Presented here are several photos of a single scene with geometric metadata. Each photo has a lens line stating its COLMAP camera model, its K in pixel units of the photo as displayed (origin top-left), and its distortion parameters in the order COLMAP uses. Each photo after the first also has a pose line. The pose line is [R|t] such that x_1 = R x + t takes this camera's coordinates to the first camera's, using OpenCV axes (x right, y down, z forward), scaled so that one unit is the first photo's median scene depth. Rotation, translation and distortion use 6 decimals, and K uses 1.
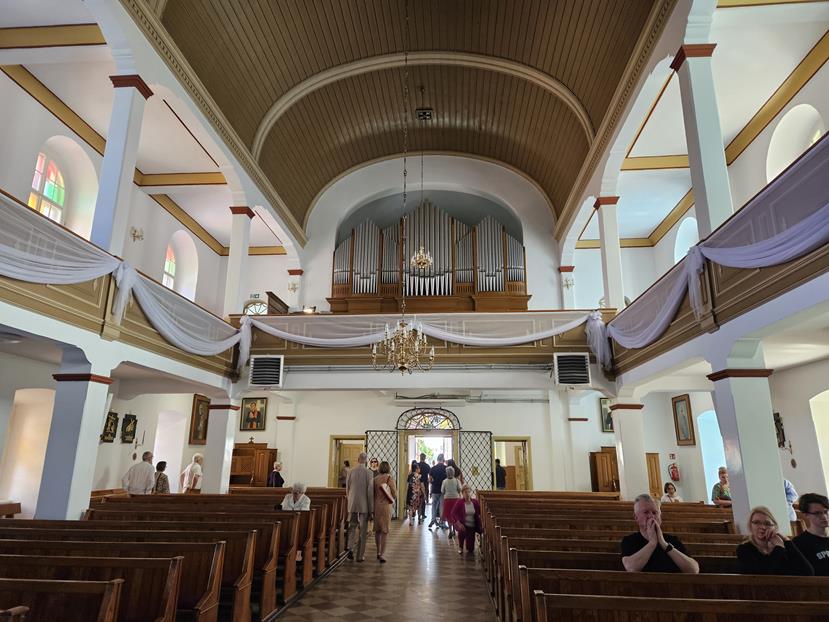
lens RADIAL K [[551.8, 0, 411.6], [0, 551.8, 304.1], [0, 0, 1]] dist [0.039202, -0.025485]
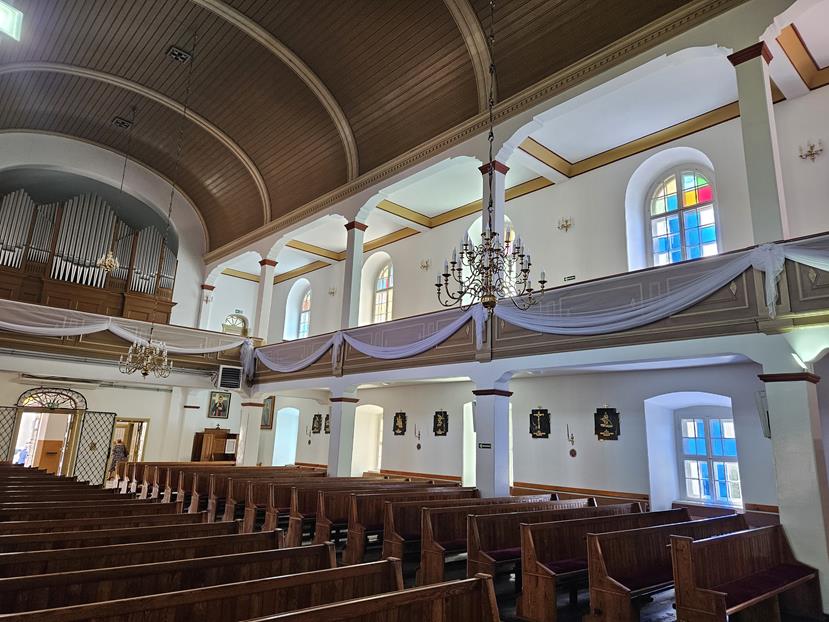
lens RADIAL K [[551.8, 0, 419.6], [0, 551.8, 311.0], [0, 0, 1]] dist [0.039202, -0.025485]
pose [[0.666954, 0.187798, 0.721043, -0.311085], [-0.225630, 0.973184, -0.044764, -0.067073], [-0.710115, -0.132834, 0.691442, -0.222733]]
